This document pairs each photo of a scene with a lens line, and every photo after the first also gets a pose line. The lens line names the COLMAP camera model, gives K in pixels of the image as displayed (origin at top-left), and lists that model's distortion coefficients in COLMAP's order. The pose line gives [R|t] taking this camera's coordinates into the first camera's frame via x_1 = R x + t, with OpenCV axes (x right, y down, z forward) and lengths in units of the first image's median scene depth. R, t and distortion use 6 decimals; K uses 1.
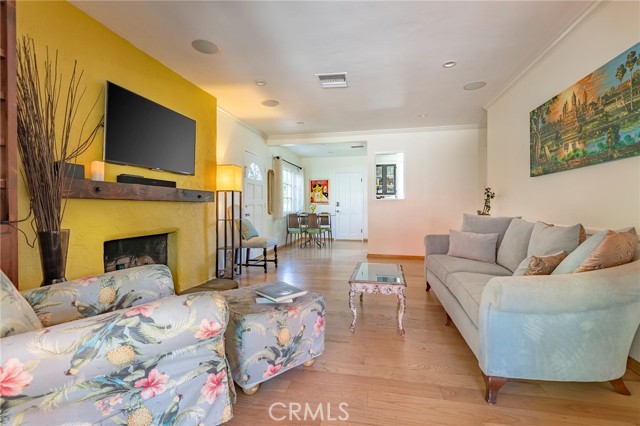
lens RADIAL K [[299.2, 0, 317.5], [0, 299.2, 204.3], [0, 0, 1]] dist [0.002620, -0.000033]
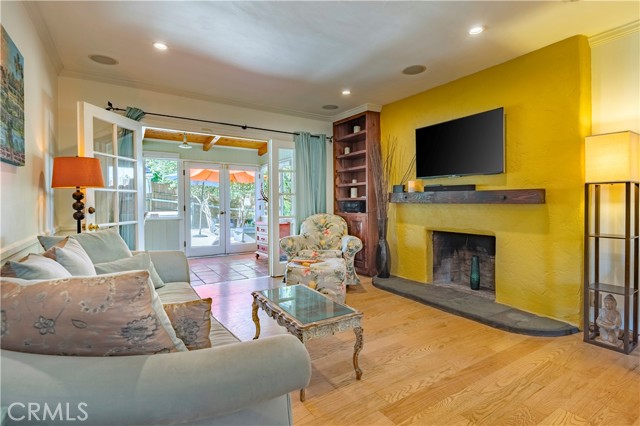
lens RADIAL K [[312.5, 0, 319.0], [0, 312.5, 202.6], [0, 0, 1]] dist [0.017896, -0.000336]
pose [[-0.715165, 0.006539, -0.698925, 0.776121], [0.007116, 0.999973, 0.002074, -0.024173], [0.698919, -0.003490, -0.715192, 1.696979]]
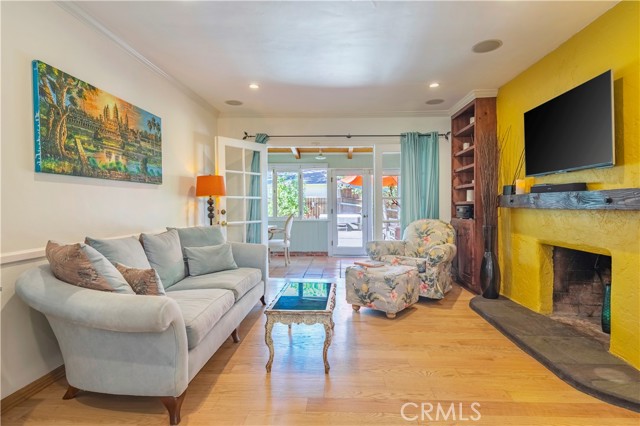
lens RADIAL K [[325.7, 0, 322.7], [0, 325.7, 209.2], [0, 0, 1]] dist [0.002351, -0.000895]
pose [[-0.986925, 0.006434, -0.161052, 0.322239], [0.005268, 0.999957, 0.007667, -0.024554], [0.161094, 0.006718, -0.986916, 2.044809]]
